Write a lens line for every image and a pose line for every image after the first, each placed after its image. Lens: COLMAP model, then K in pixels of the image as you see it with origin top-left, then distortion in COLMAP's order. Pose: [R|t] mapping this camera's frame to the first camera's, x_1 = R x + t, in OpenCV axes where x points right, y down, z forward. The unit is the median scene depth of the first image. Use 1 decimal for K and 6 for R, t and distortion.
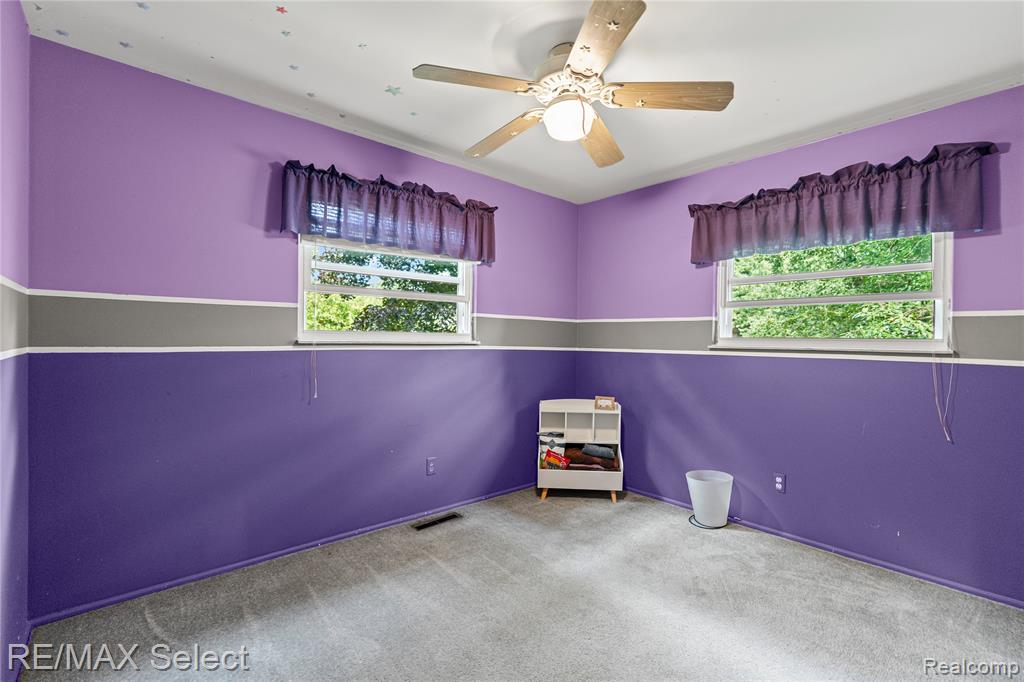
lens RADIAL K [[467.9, 0, 519.7], [0, 467.9, 326.0], [0, 0, 1]] dist [-0.013147, 0.000424]
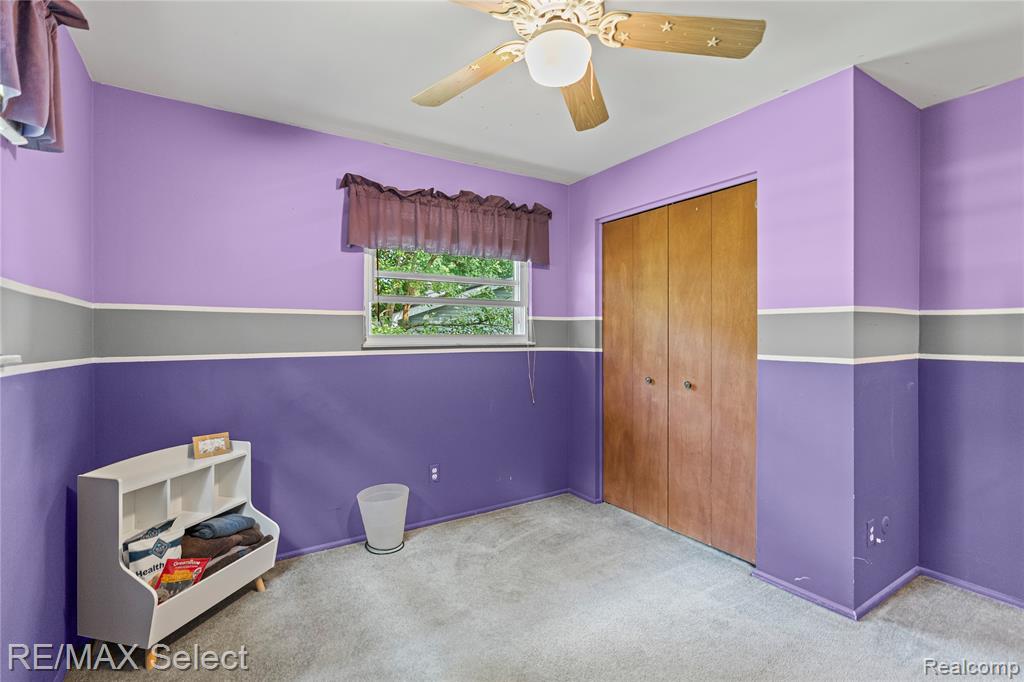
lens RADIAL K [[467.9, 0, 519.7], [0, 467.9, 326.0], [0, 0, 1]] dist [-0.013147, 0.000424]
pose [[0.149029, 0.004801, 0.988821, -0.466563], [-0.020967, 0.999779, -0.001694, 0.002920], [-0.988610, -0.020481, 0.149097, 0.674212]]
